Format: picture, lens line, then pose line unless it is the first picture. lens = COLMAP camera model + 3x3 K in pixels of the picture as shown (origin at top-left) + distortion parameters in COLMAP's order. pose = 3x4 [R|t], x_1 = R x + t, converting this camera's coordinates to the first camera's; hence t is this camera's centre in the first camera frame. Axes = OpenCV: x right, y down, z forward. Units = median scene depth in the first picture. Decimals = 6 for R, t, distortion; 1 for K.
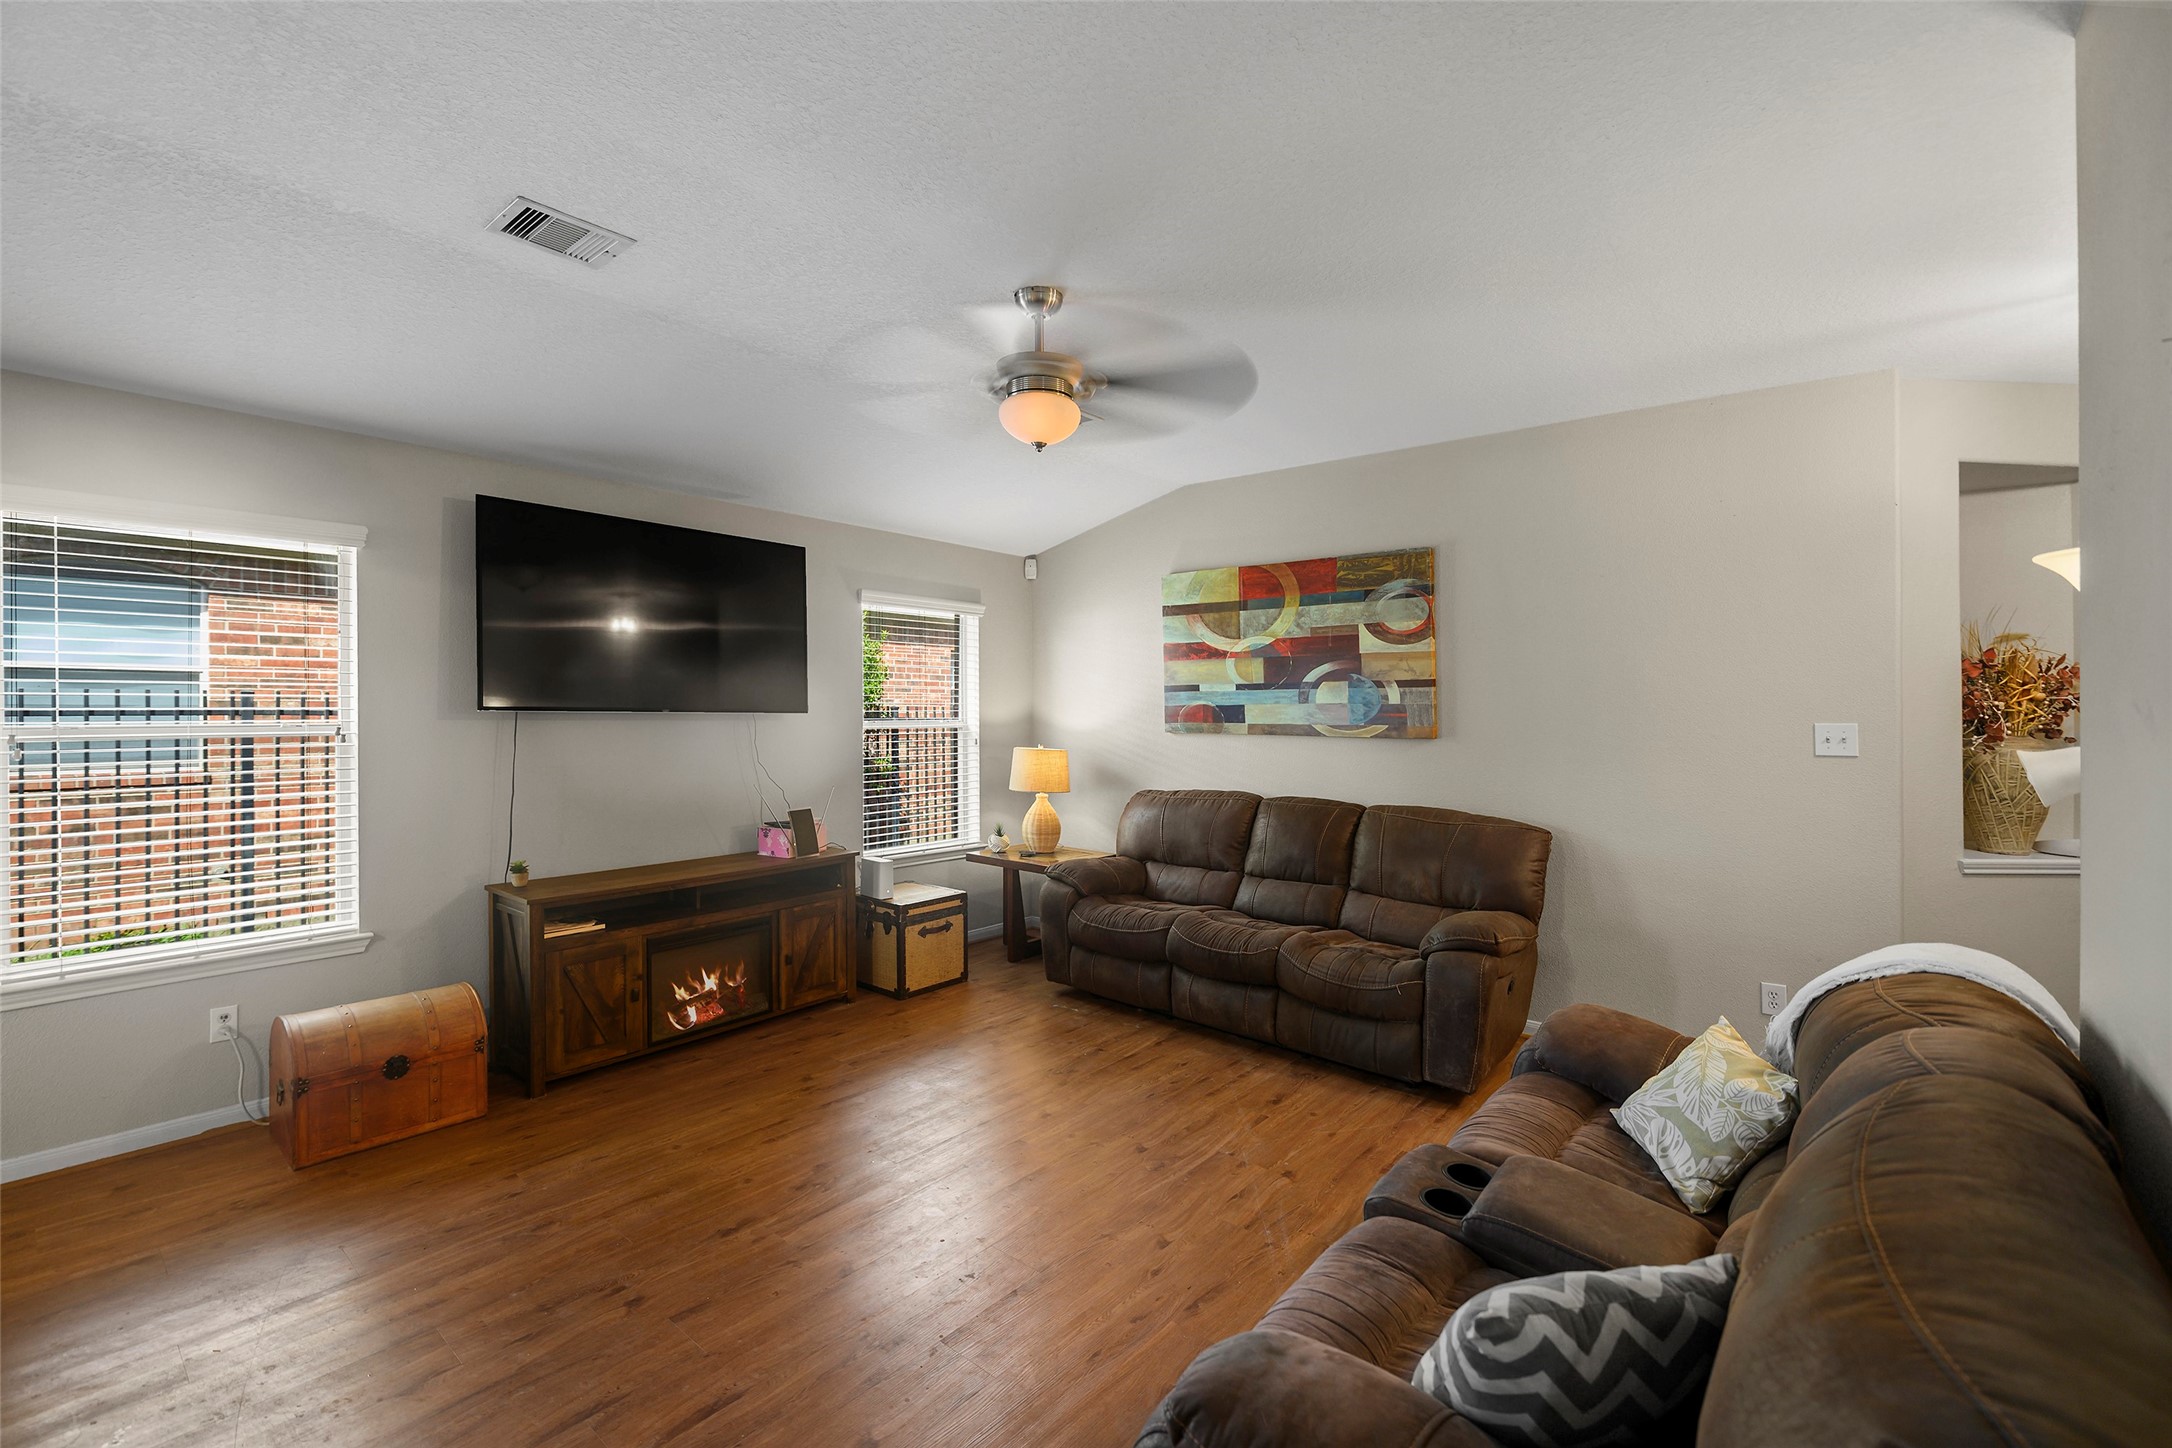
lens RADIAL K [[943.2, 0, 1083.4], [0, 943.2, 717.8], [0, 0, 1]] dist [0.002463, 0.000039]
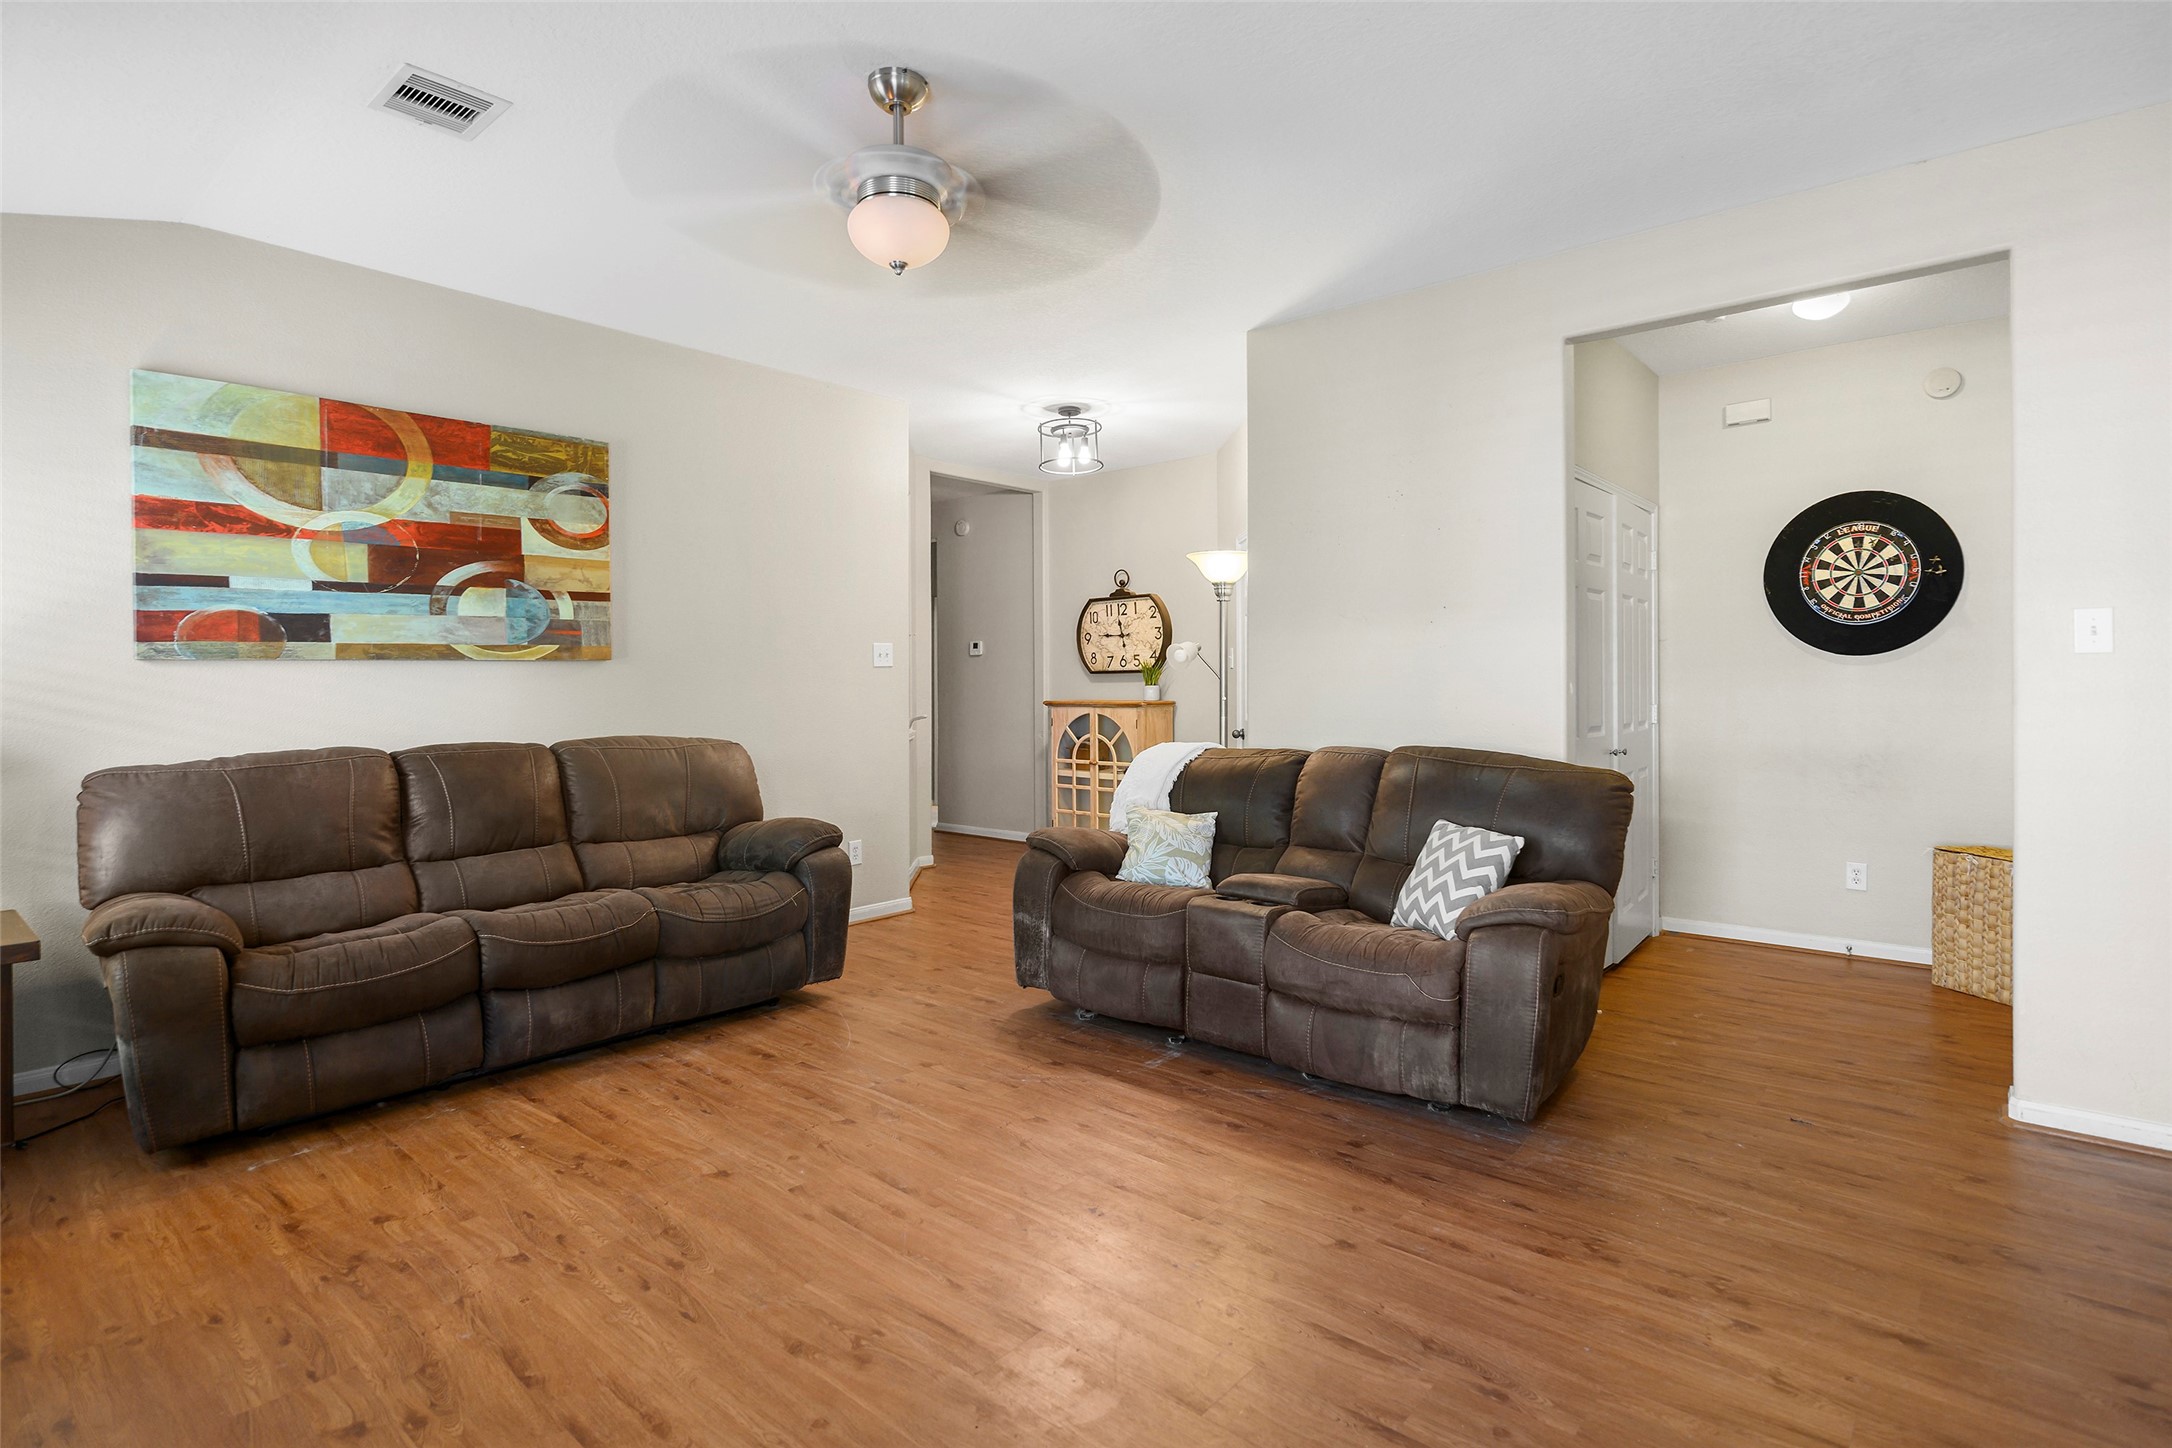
lens RADIAL K [[1081.3, 0, 1067.1], [0, 1081.3, 681.6], [0, 0, 1]] dist [-0.000910, -0.000452]
pose [[0.019454, -0.013333, 0.999722, -0.589996], [0.020148, 0.999713, 0.012941, 0.035046], [-0.999608, 0.019890, 0.019717, 0.508655]]
